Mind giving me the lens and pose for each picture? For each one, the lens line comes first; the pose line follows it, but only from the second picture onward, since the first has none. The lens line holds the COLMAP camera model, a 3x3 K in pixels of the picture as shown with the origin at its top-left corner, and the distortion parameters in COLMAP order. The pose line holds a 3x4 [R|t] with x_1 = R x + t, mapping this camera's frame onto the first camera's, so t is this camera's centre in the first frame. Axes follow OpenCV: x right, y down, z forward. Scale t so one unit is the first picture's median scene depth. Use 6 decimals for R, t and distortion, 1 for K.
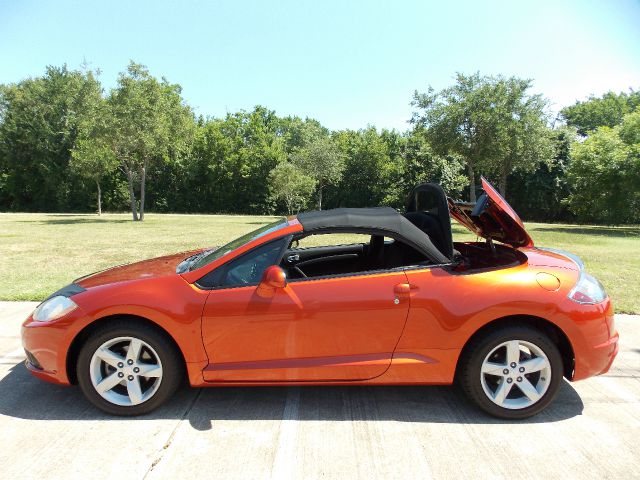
lens RADIAL K [[446.1, 0, 291.2], [0, 446.1, 235.1], [0, 0, 1]] dist [0.002775, 0.004446]
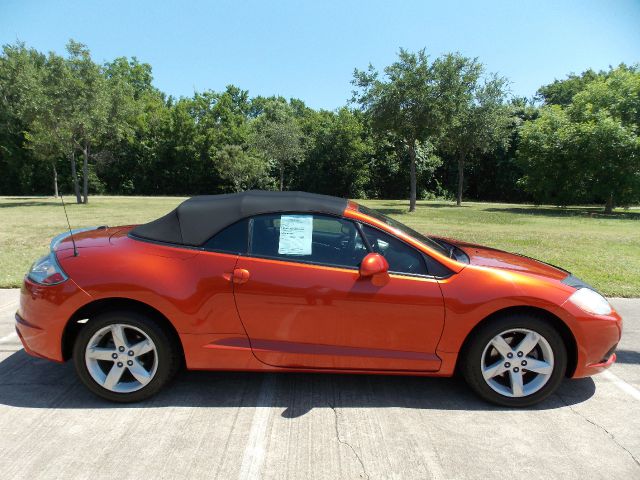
lens RADIAL K [[446.1, 0, 322.7], [0, 446.1, 233.6], [0, 0, 1]] dist [0.002775, 0.004446]
pose [[0.999954, -0.007106, 0.006471, 0.184951], [0.006863, 0.999297, 0.036855, 0.001335], [-0.006729, -0.036809, 0.999300, 0.007228]]
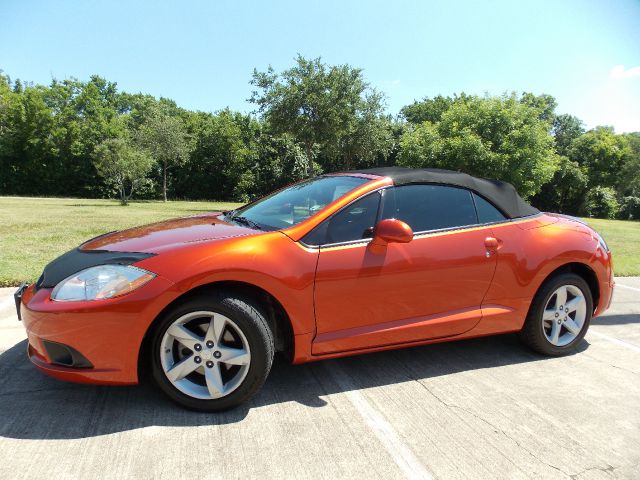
lens RADIAL K [[446.1, 0, 318.5], [0, 446.1, 236.8], [0, 0, 1]] dist [0.002775, 0.004446]
pose [[0.948605, -0.014077, 0.316150, 0.091543], [0.007560, 0.999733, 0.021833, 0.019430], [-0.316373, -0.018321, 0.948458, 0.027334]]
